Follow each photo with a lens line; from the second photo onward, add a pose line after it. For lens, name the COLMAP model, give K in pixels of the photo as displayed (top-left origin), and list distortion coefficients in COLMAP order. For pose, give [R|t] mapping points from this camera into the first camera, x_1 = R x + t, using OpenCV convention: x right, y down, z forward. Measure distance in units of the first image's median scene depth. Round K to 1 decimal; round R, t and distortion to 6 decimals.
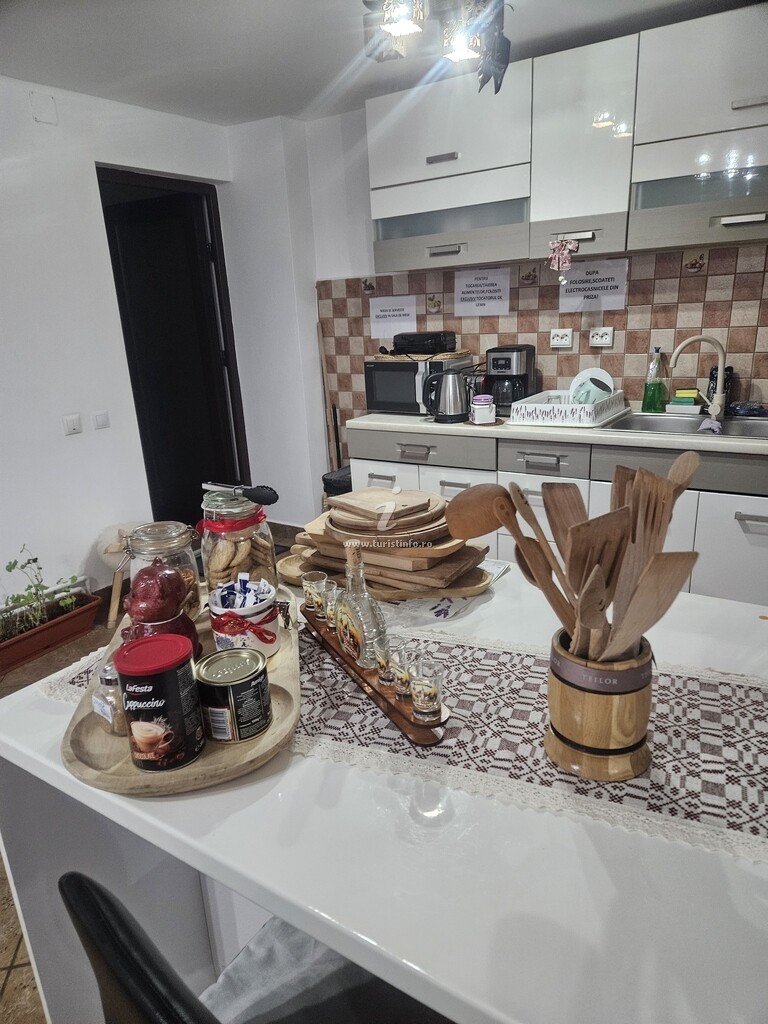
lens RADIAL K [[693.5, 0, 387.4], [0, 693.5, 516.4], [0, 0, 1]] dist [0.075675, -0.054175]
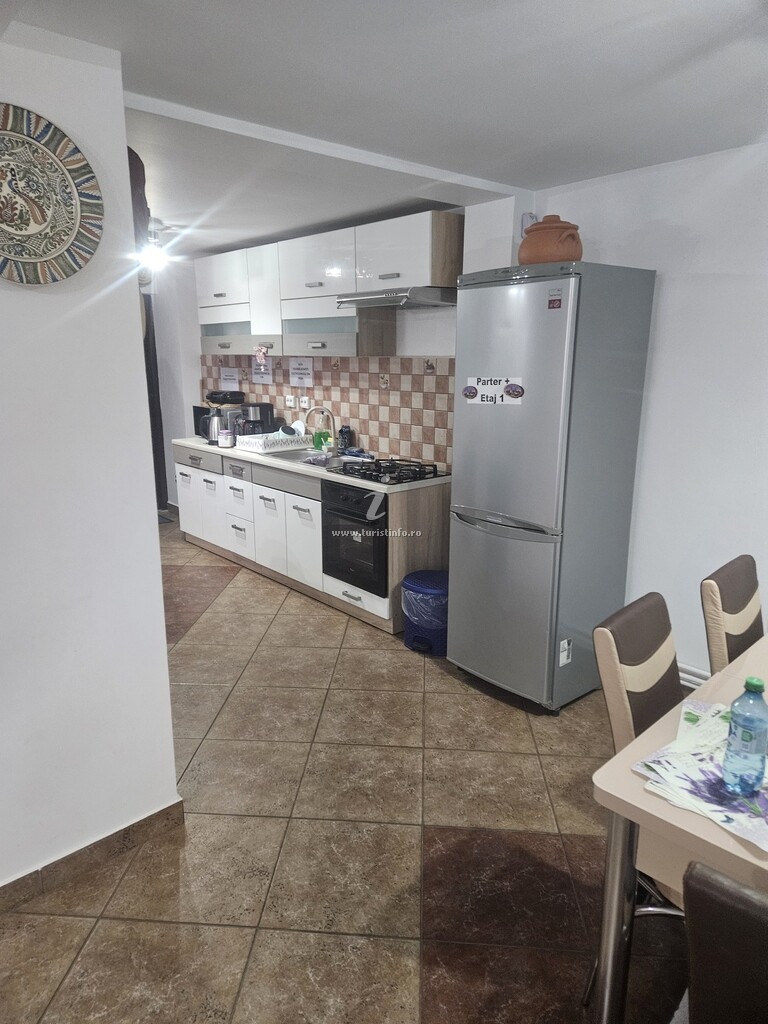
lens RADIAL K [[693.5, 0, 375.1], [0, 693.5, 510.0], [0, 0, 1]] dist [0.075675, -0.054175]
pose [[0.961641, 0.108118, -0.252107, 0.915881], [-0.123862, 0.991167, -0.047392, 0.052743], [0.244756, 0.076800, 0.966538, -0.527522]]
